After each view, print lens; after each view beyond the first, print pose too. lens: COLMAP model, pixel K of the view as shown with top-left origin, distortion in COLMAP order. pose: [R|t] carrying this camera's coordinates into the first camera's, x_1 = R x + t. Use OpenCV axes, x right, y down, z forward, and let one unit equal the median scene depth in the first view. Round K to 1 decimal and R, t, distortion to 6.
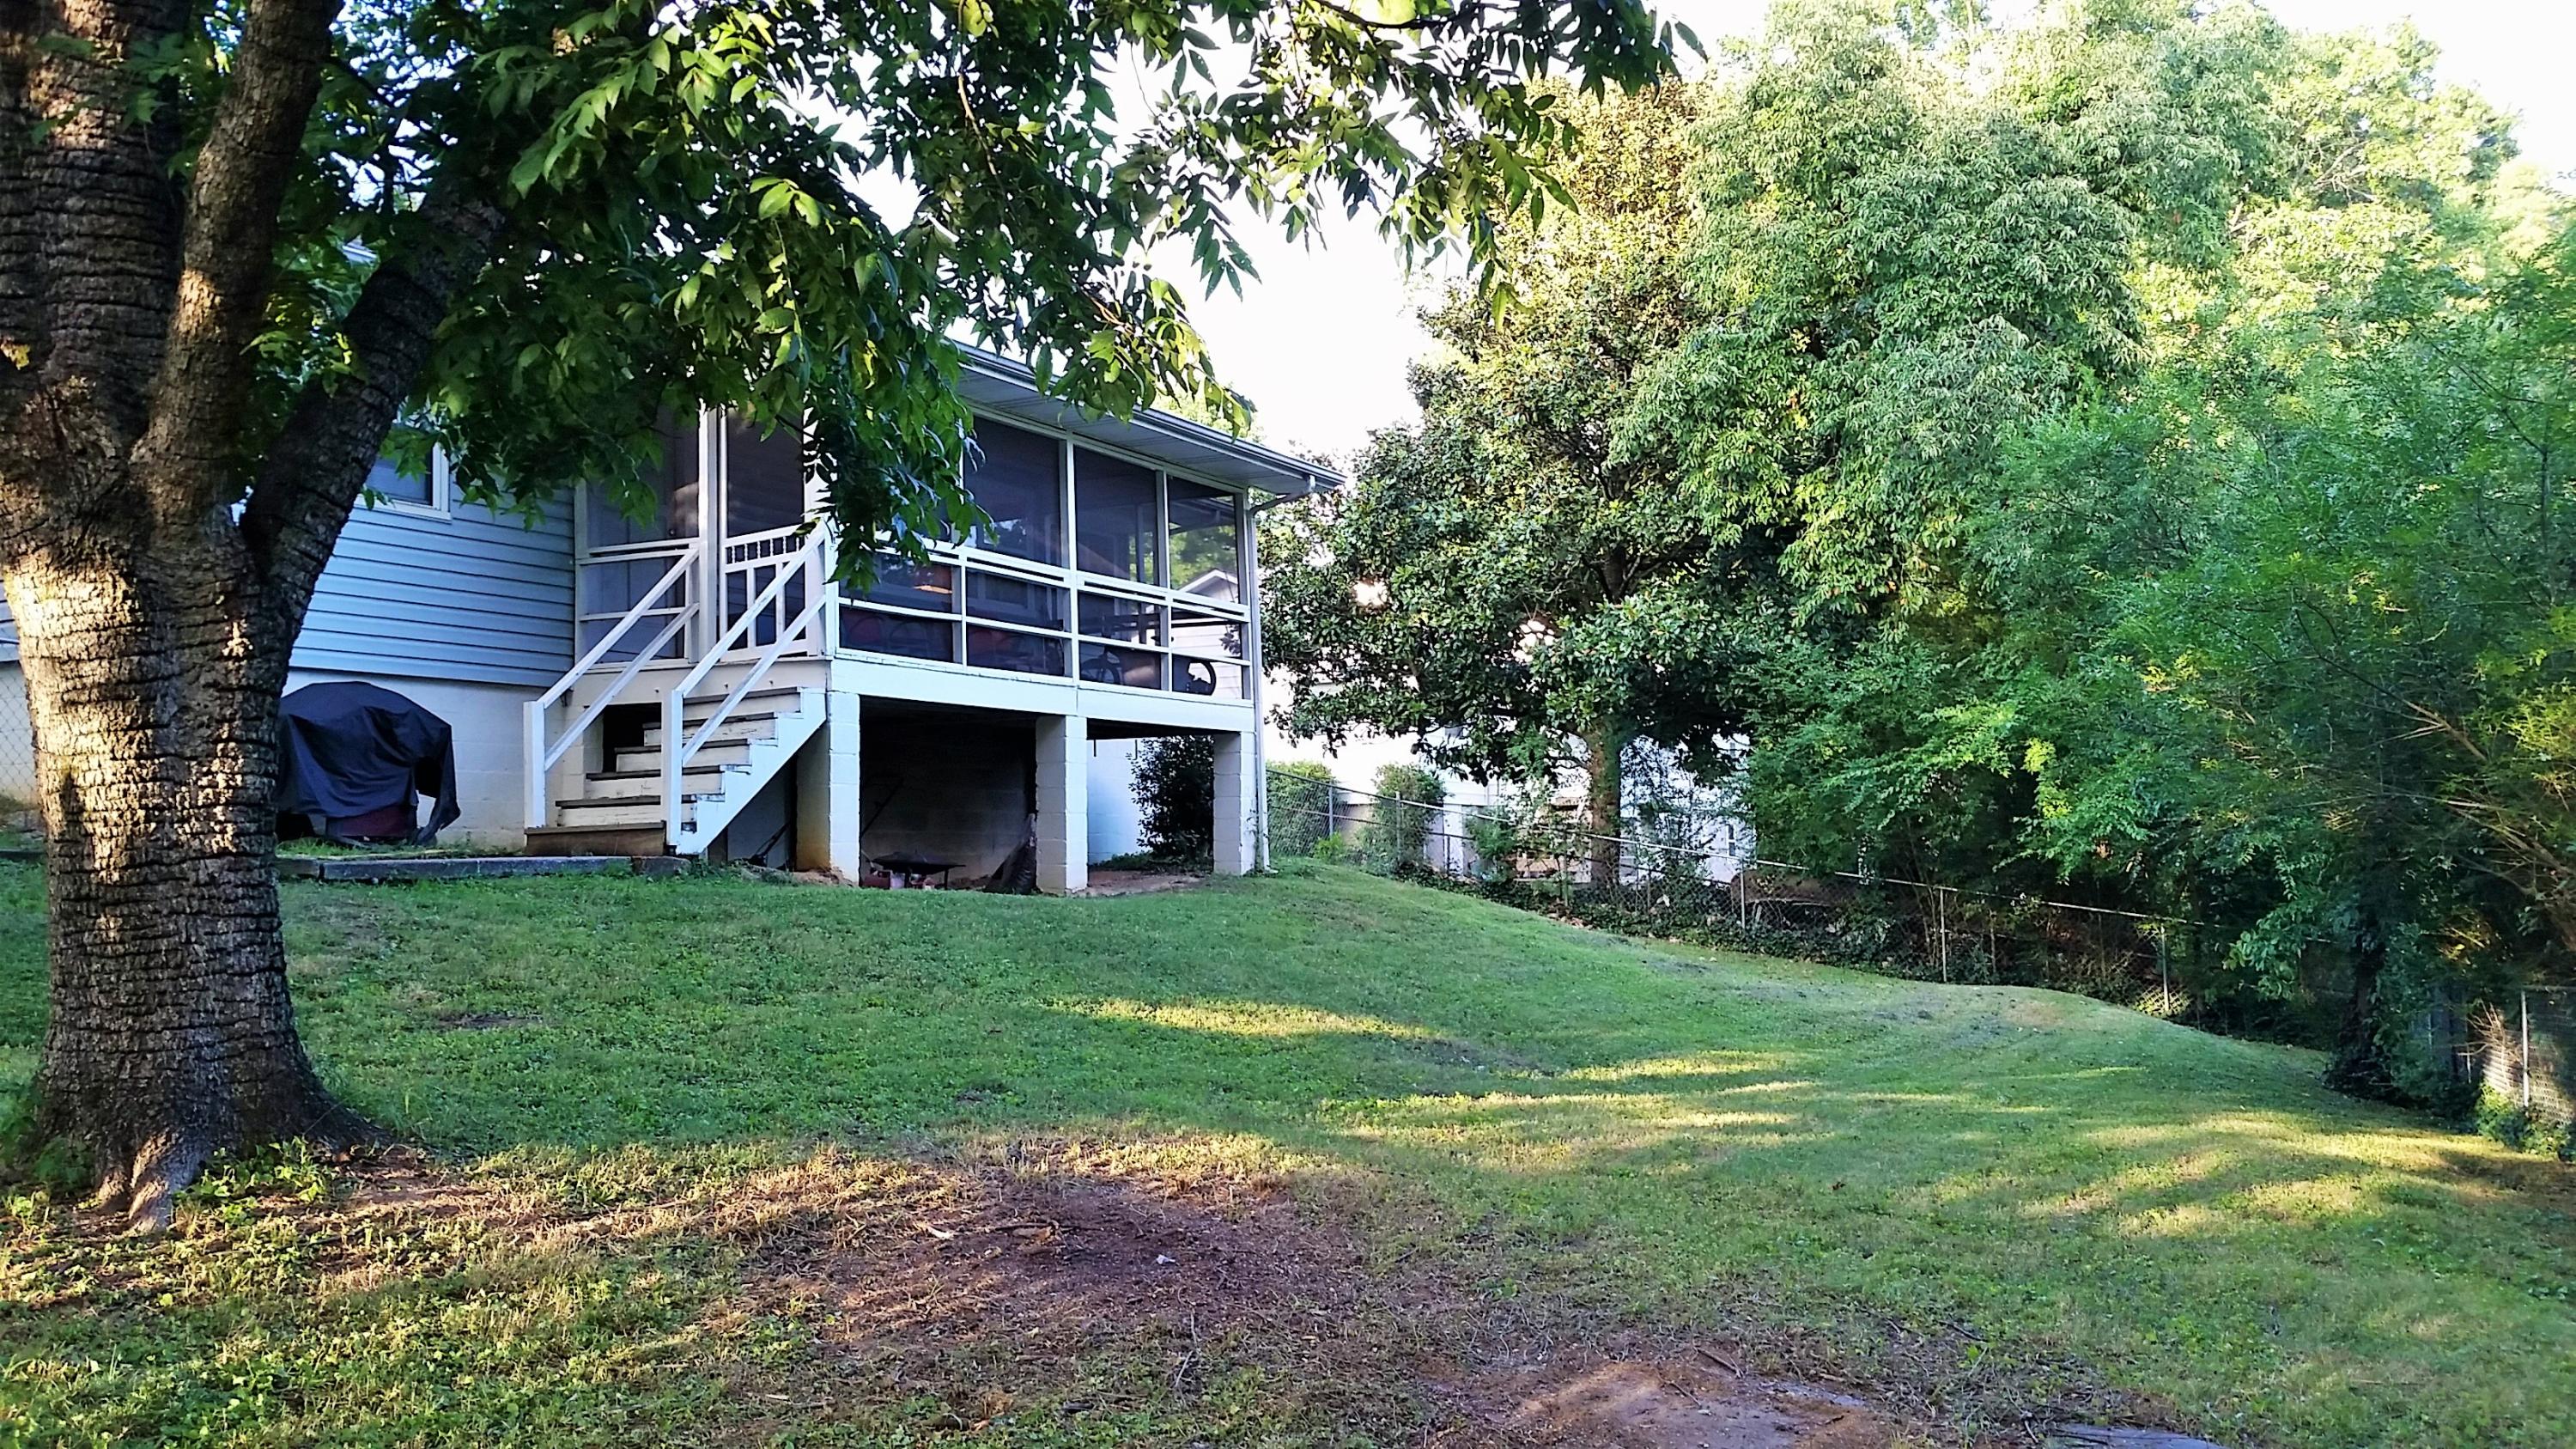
lens RADIAL K [[2102.1, 0, 1288.0], [0, 2102.1, 724.5], [0, 0, 1]] dist [0.145106, -0.319435]
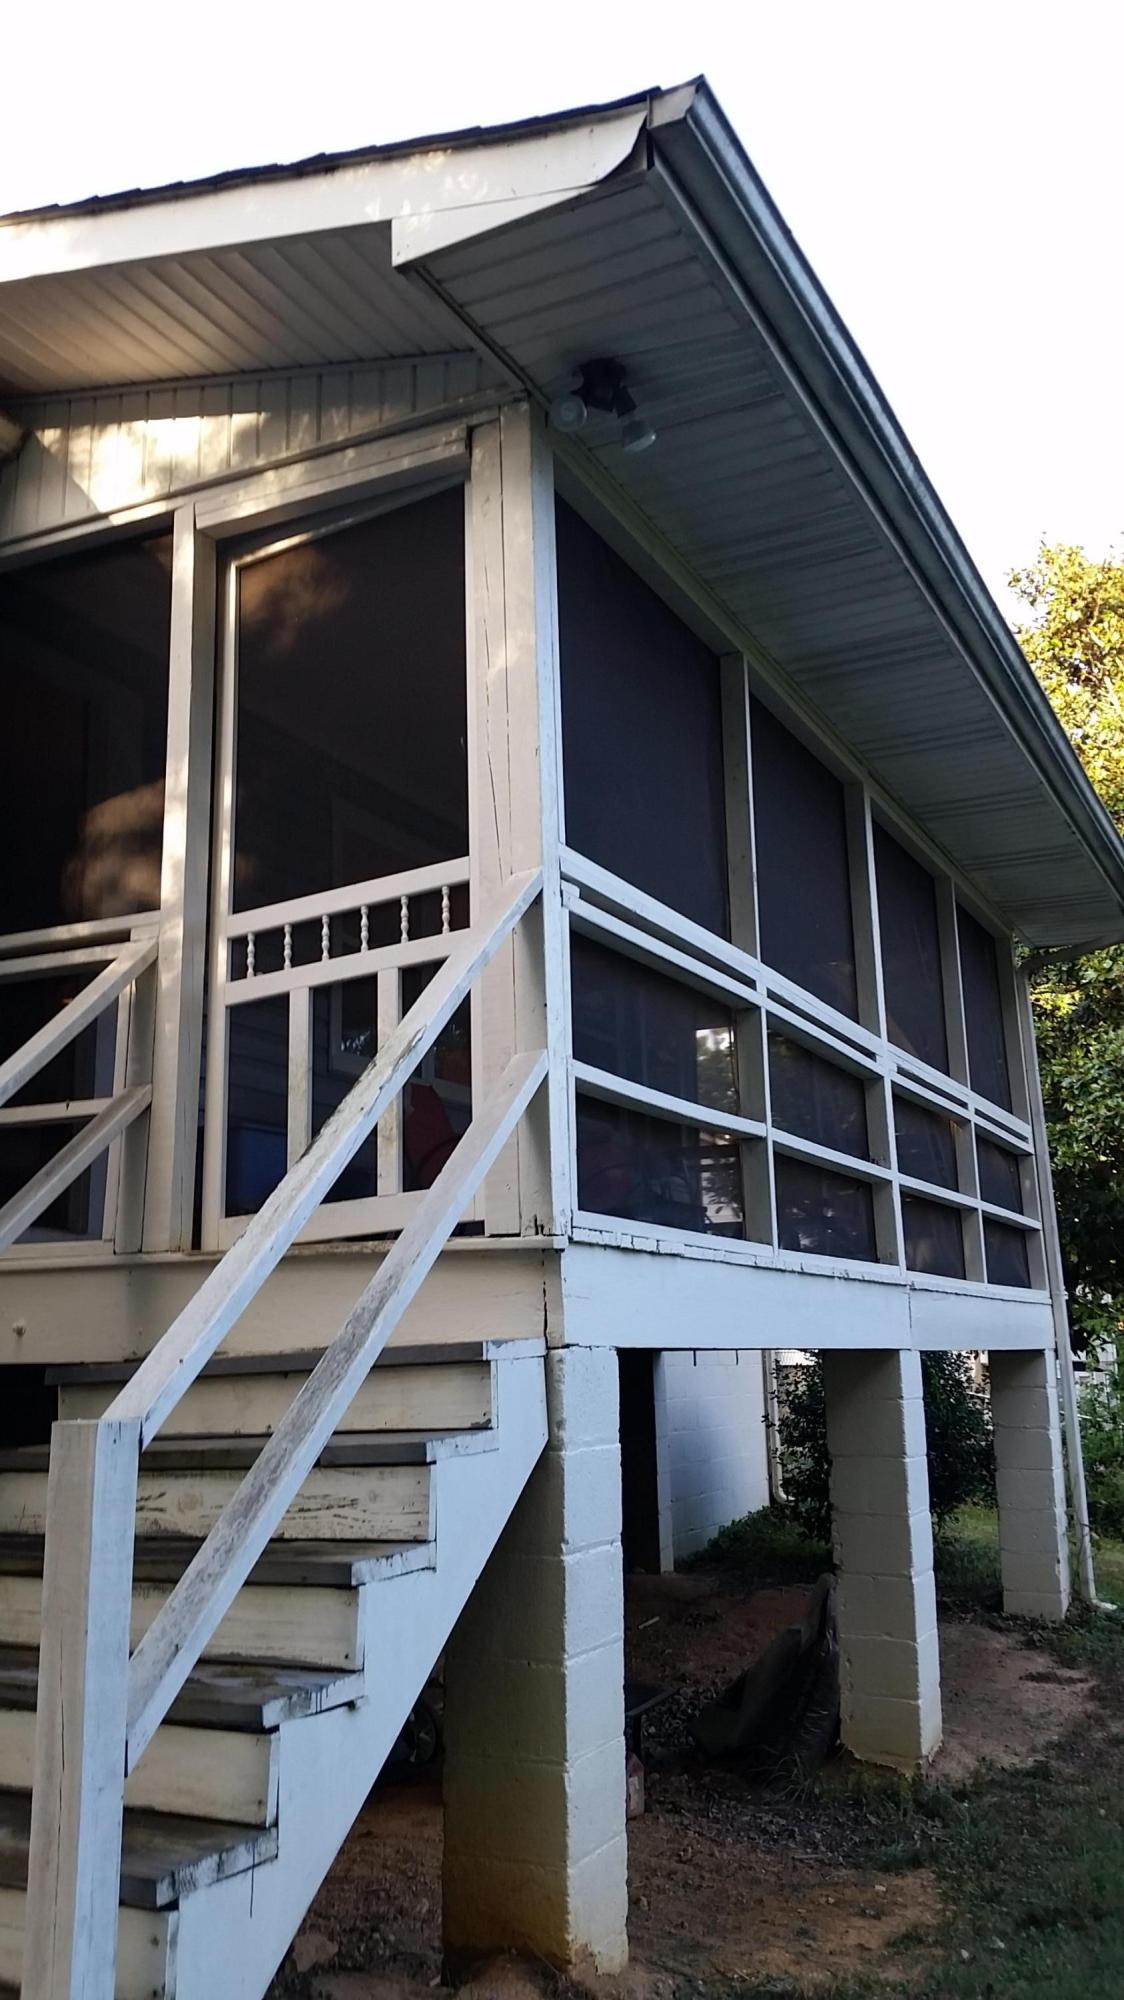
lens RADIAL K [[1631.8, 0, 562.0], [0, 1631.8, 1000.0], [0, 0, 1]] dist [0.145106, -0.319435]
pose [[0.999547, 0.003200, 0.029926, -0.204595], [0.001343, 0.988598, -0.150571, -0.027674], [-0.030066, 0.150543, 0.988146, 0.679896]]
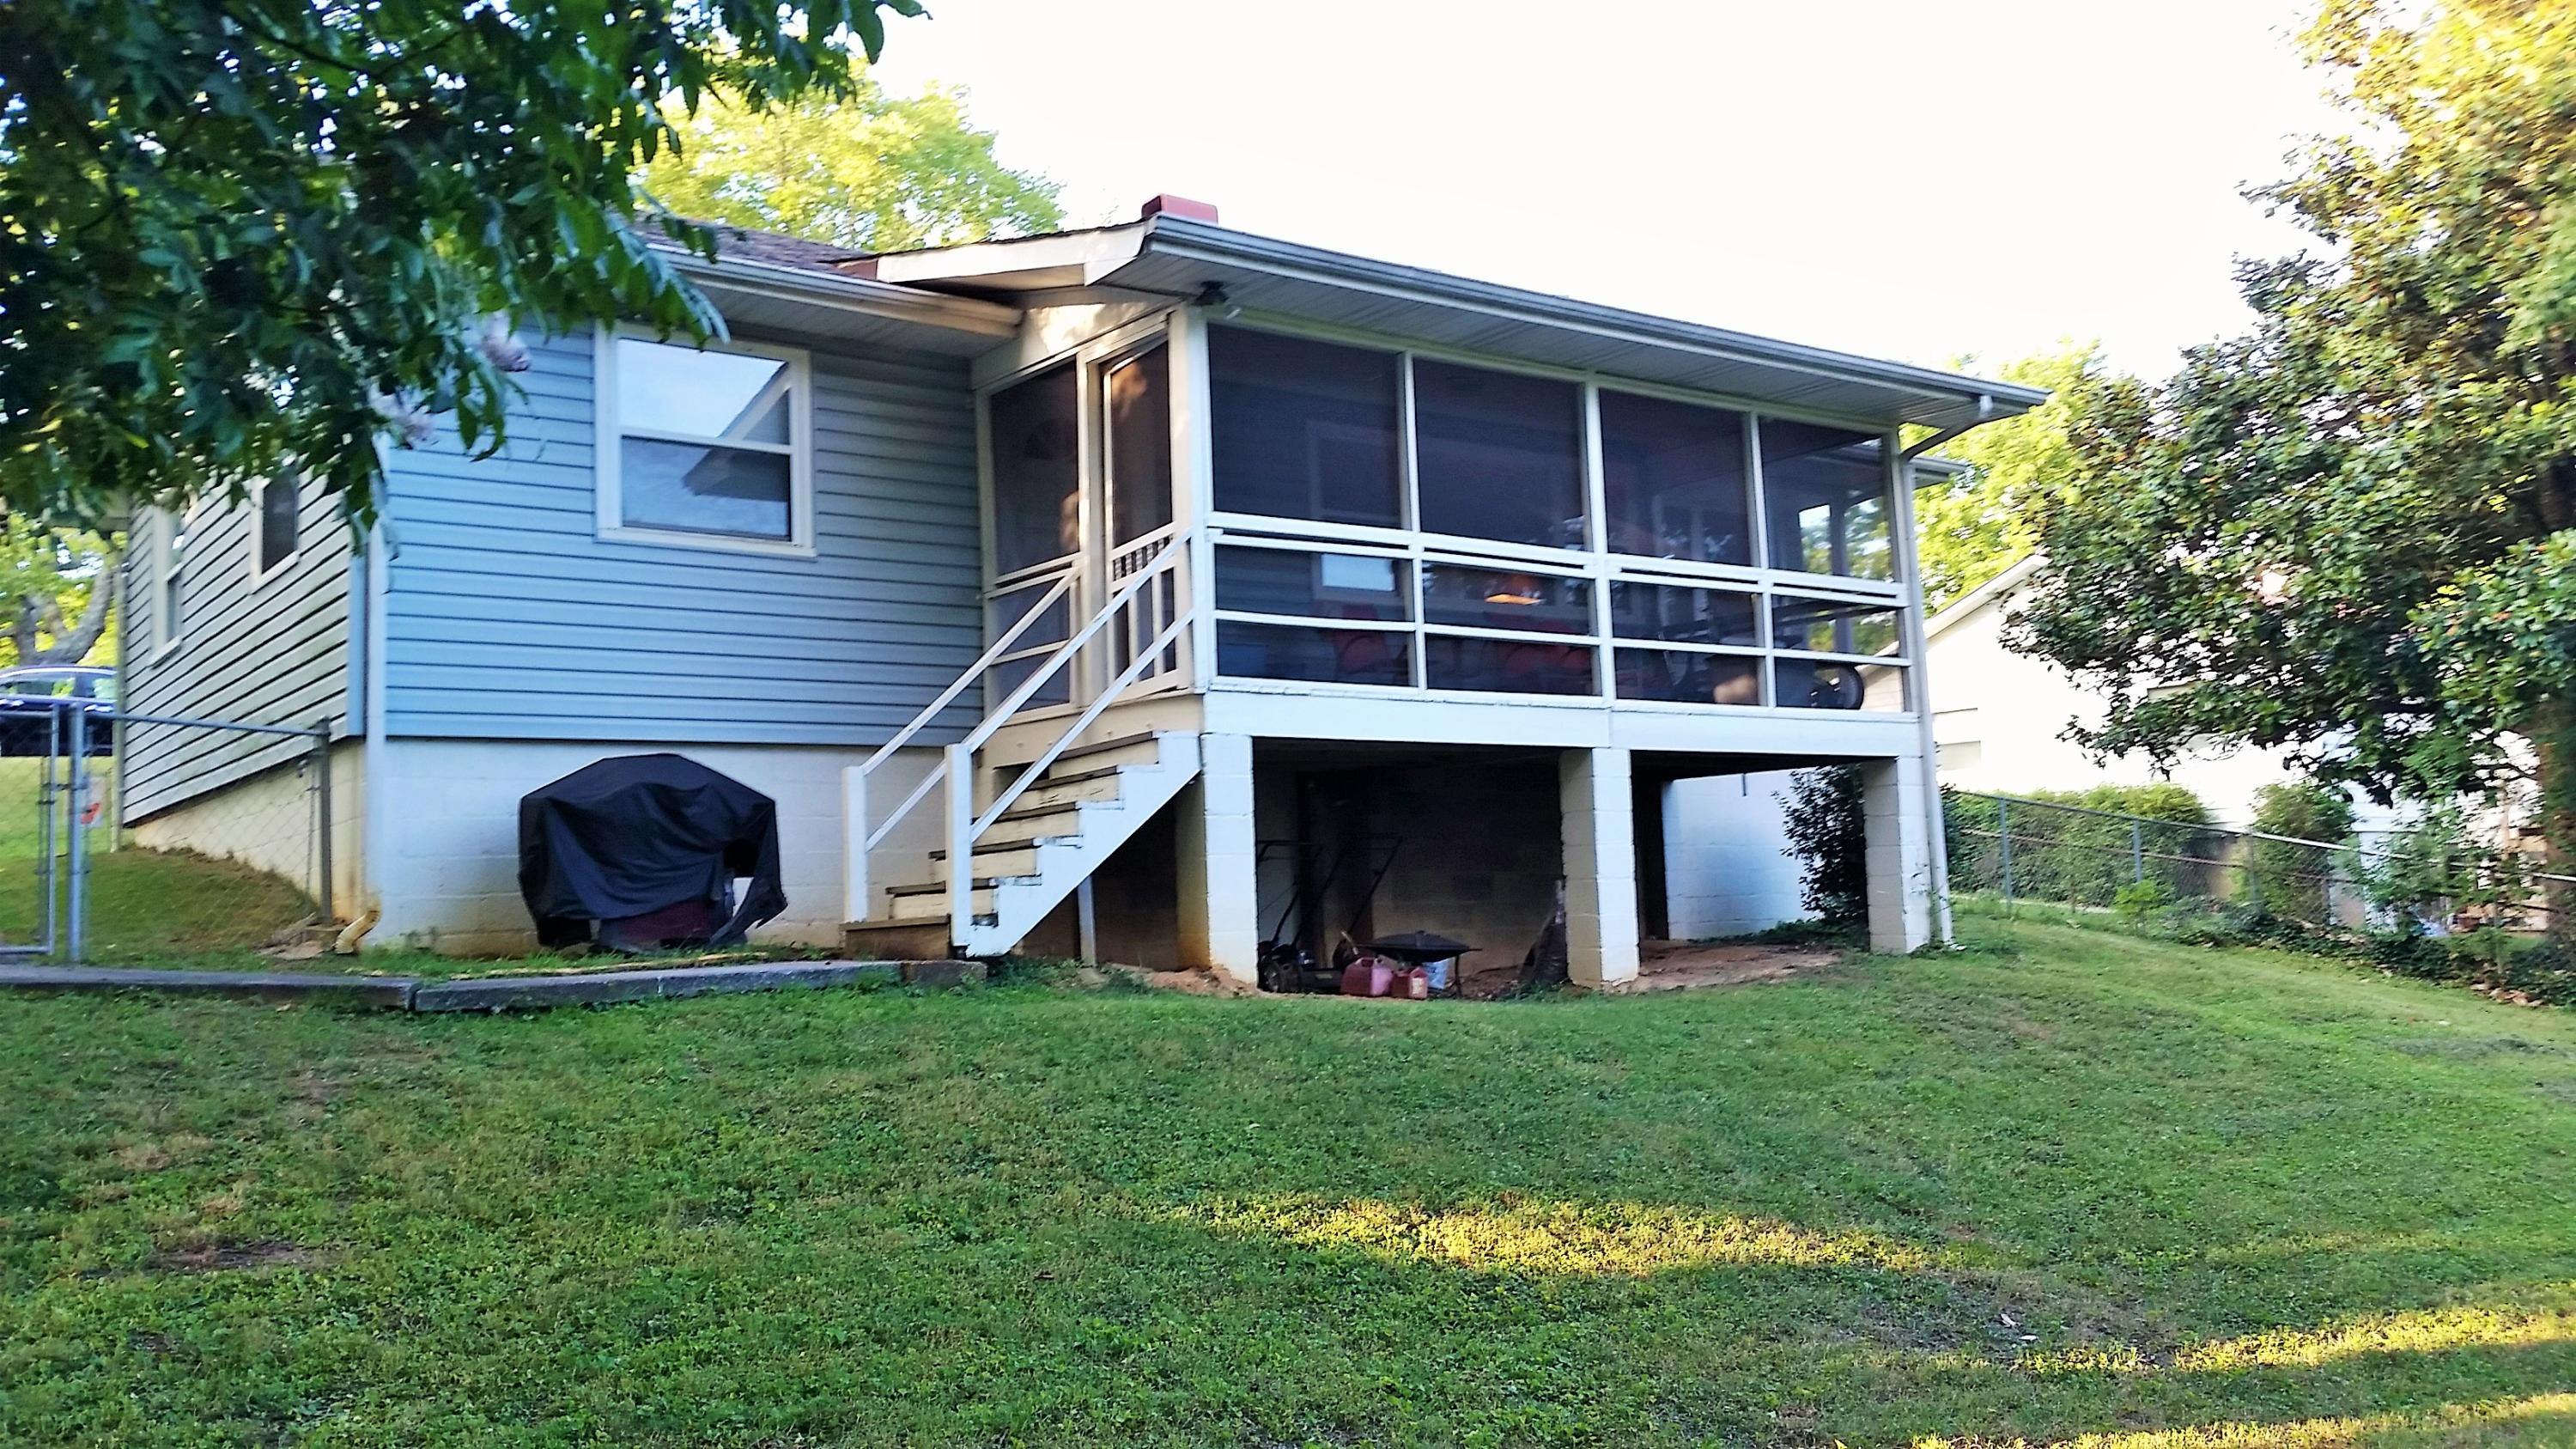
lens RADIAL K [[2102.1, 0, 1288.0], [0, 2102.1, 724.5], [0, 0, 1]] dist [0.145106, -0.319435]
pose [[0.903633, -0.055402, -0.424709, 0.123112], [0.048268, 0.998454, -0.027548, 0.002983], [0.425578, 0.004394, 0.904911, 0.295126]]
